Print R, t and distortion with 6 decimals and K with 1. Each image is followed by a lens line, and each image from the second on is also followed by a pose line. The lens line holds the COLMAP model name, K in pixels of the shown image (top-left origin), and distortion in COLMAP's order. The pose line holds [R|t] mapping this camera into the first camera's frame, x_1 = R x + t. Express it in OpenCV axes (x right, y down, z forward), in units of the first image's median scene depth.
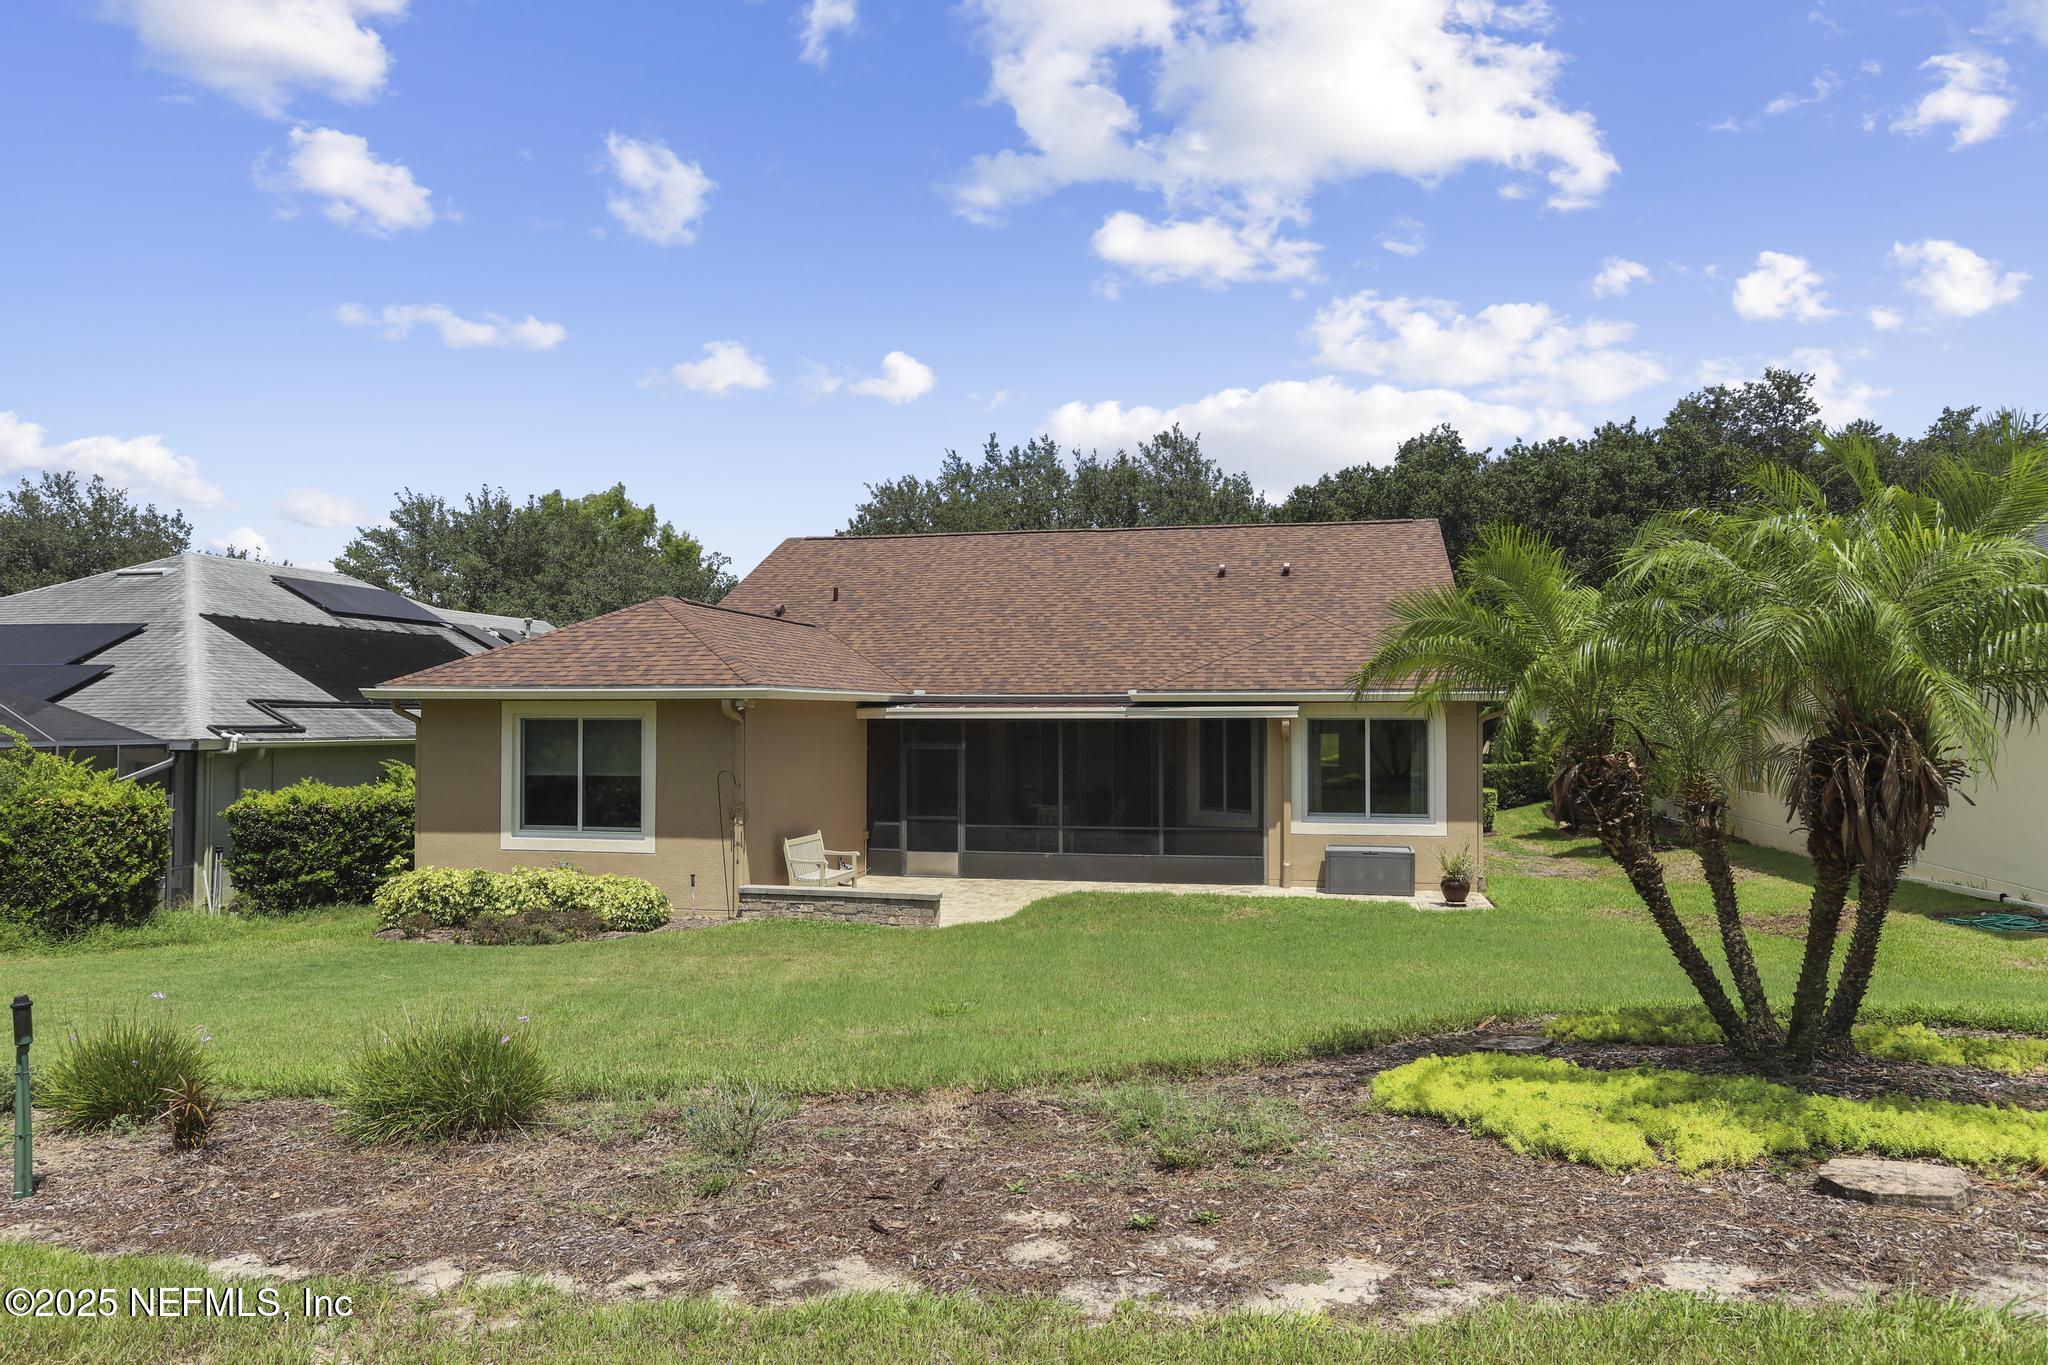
lens RADIAL K [[1324.5, 0, 1024.0], [0, 1324.5, 682.5], [0, 0, 1]] dist [-0.057715, 0.071180]
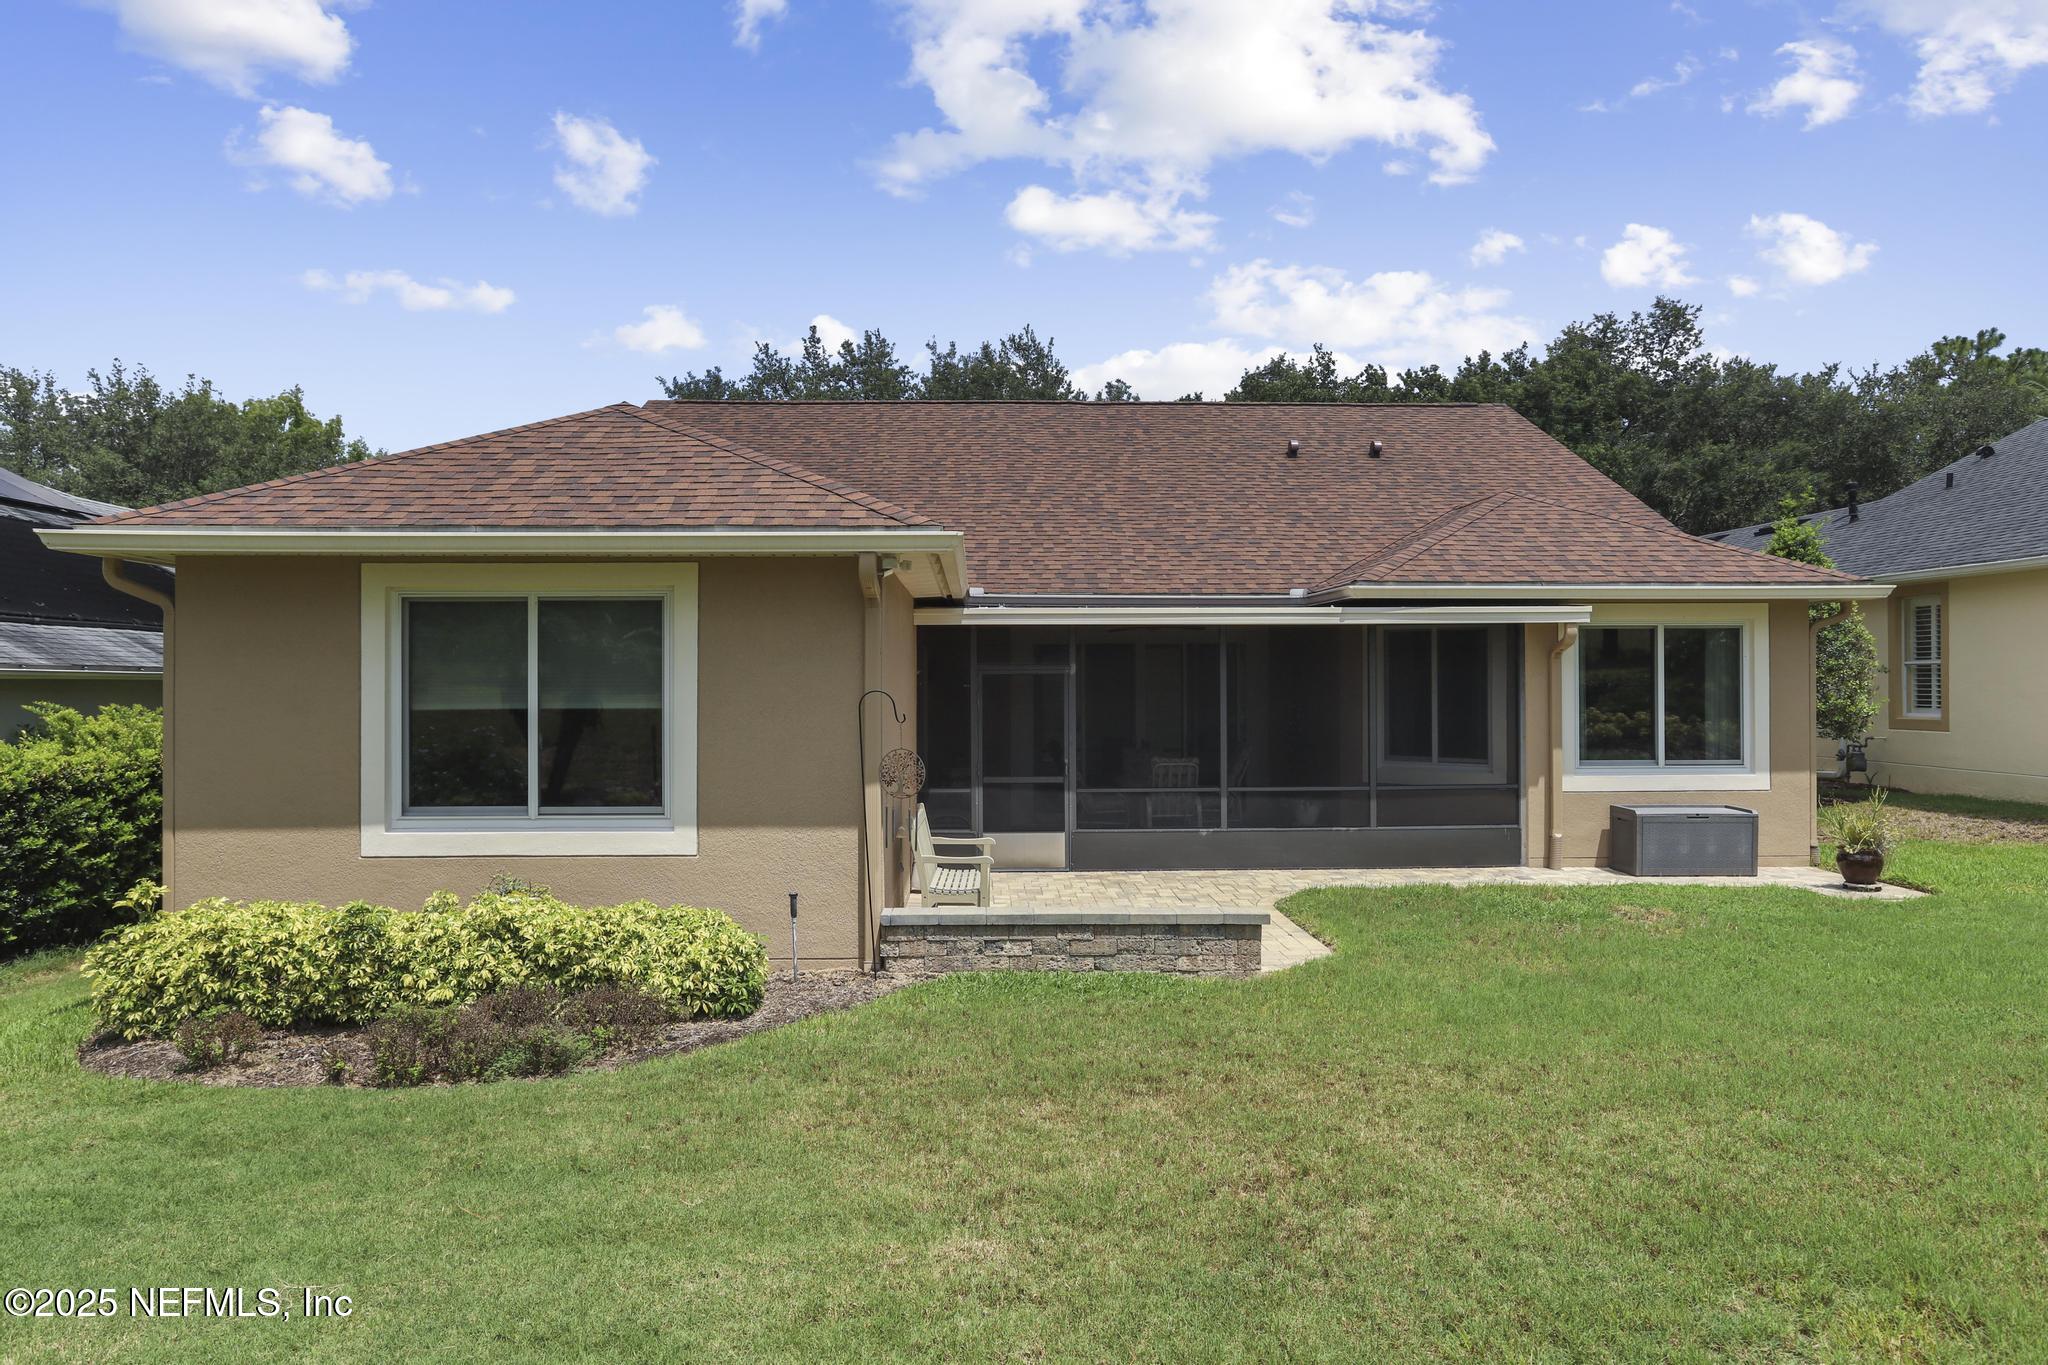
lens RADIAL K [[1324.5, 0, 1024.0], [0, 1324.5, 682.5], [0, 0, 1]] dist [-0.057715, 0.071180]
pose [[0.971342, -0.002605, 0.237671, -0.237926], [-0.003283, 0.999698, 0.024373, 0.041304], [-0.237663, -0.024455, 0.971040, 0.397598]]
